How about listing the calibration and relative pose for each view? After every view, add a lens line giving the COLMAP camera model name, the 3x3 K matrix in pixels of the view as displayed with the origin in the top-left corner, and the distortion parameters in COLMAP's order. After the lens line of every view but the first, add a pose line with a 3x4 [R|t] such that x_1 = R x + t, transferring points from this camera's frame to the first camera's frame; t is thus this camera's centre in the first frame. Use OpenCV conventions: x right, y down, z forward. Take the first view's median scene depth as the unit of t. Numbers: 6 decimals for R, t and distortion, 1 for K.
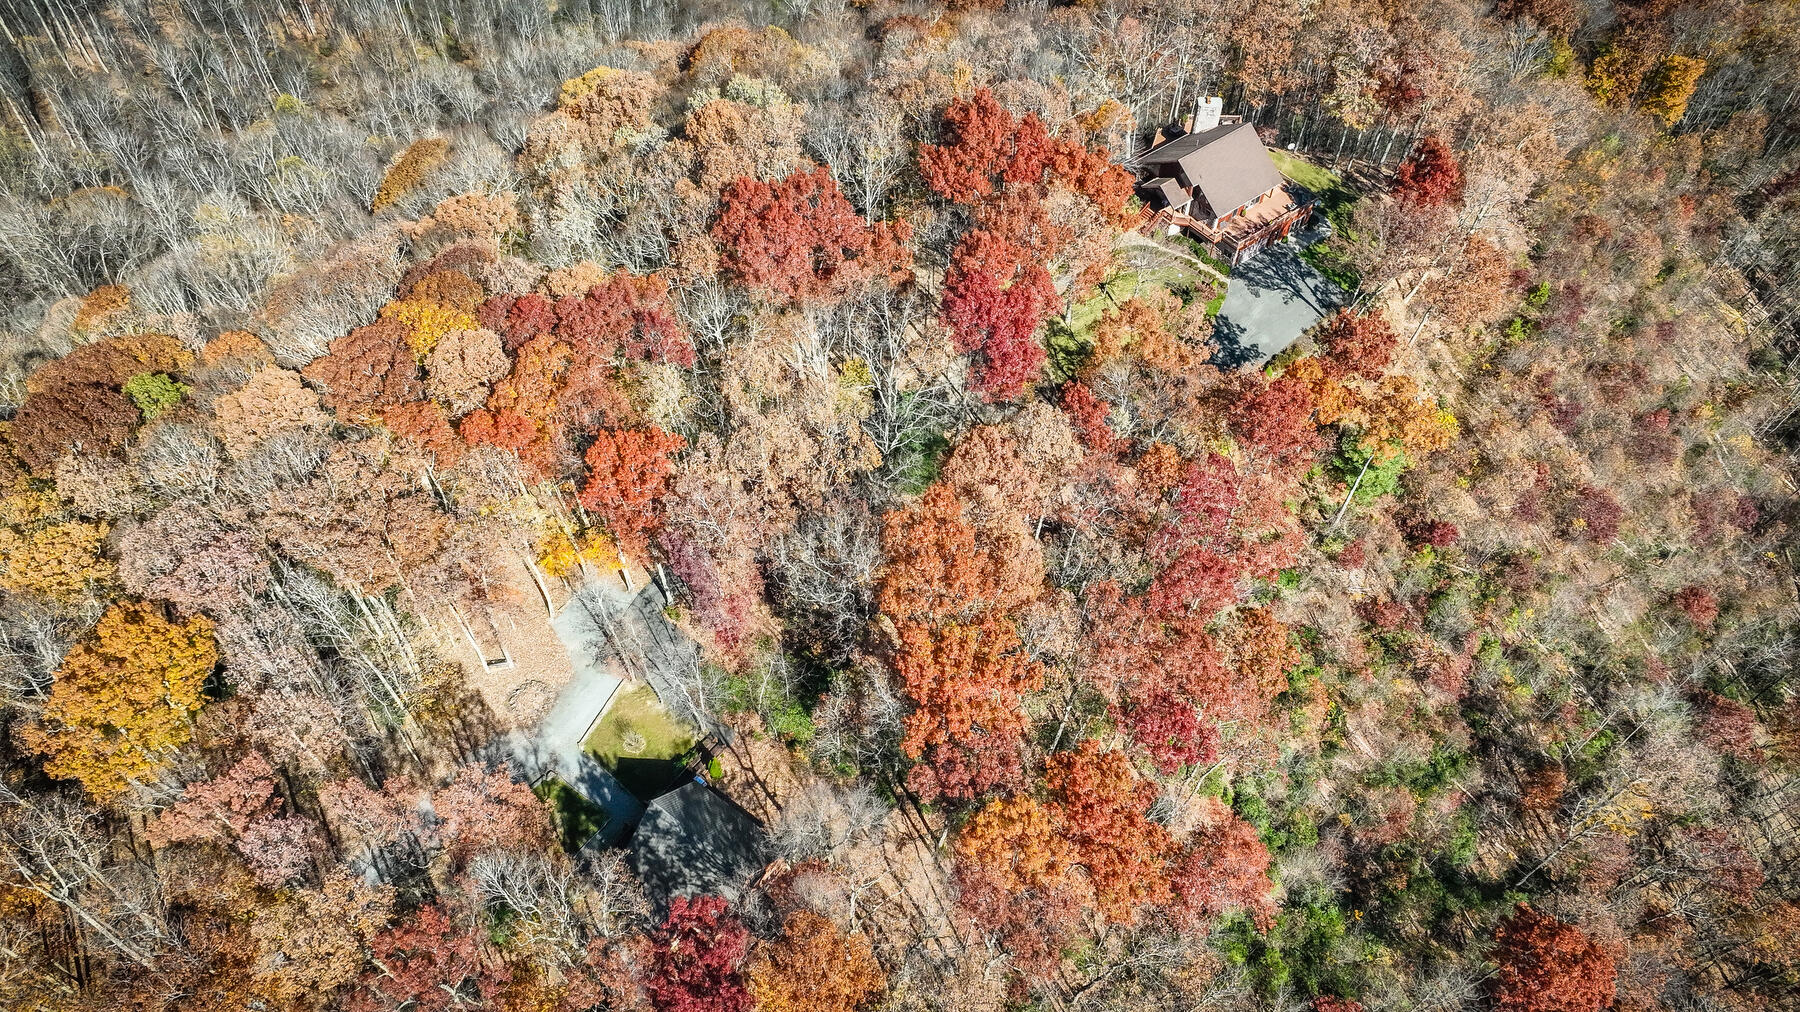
lens RADIAL K [[1252.2, 0, 900.0], [0, 1252.2, 506.0], [0, 0, 1]] dist [0.003065, 0.004251]
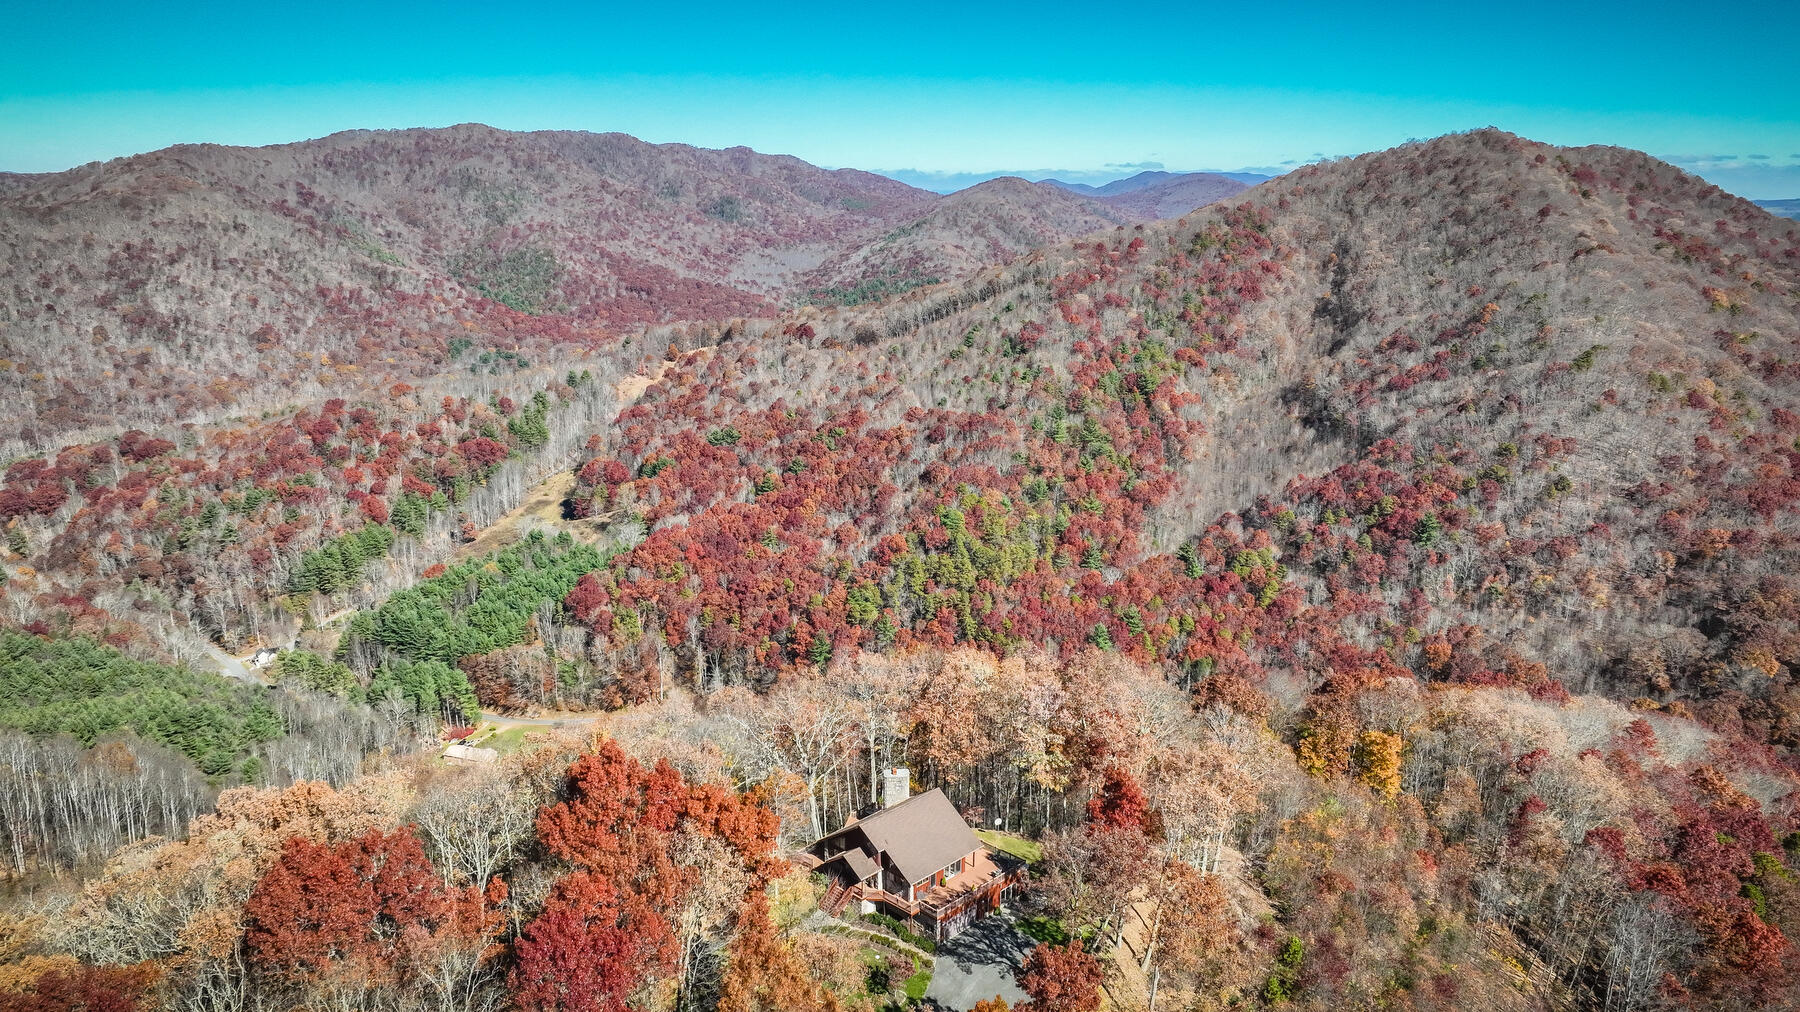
lens RADIAL K [[1252.2, 0, 900.0], [0, 1252.2, 506.0], [0, 0, 1]] dist [0.003065, 0.004251]
pose [[0.990960, -0.036288, 0.129160, 0.139314], [0.107696, 0.789268, -0.604531, 0.088953], [-0.080004, 0.612976, 0.786041, 0.143248]]
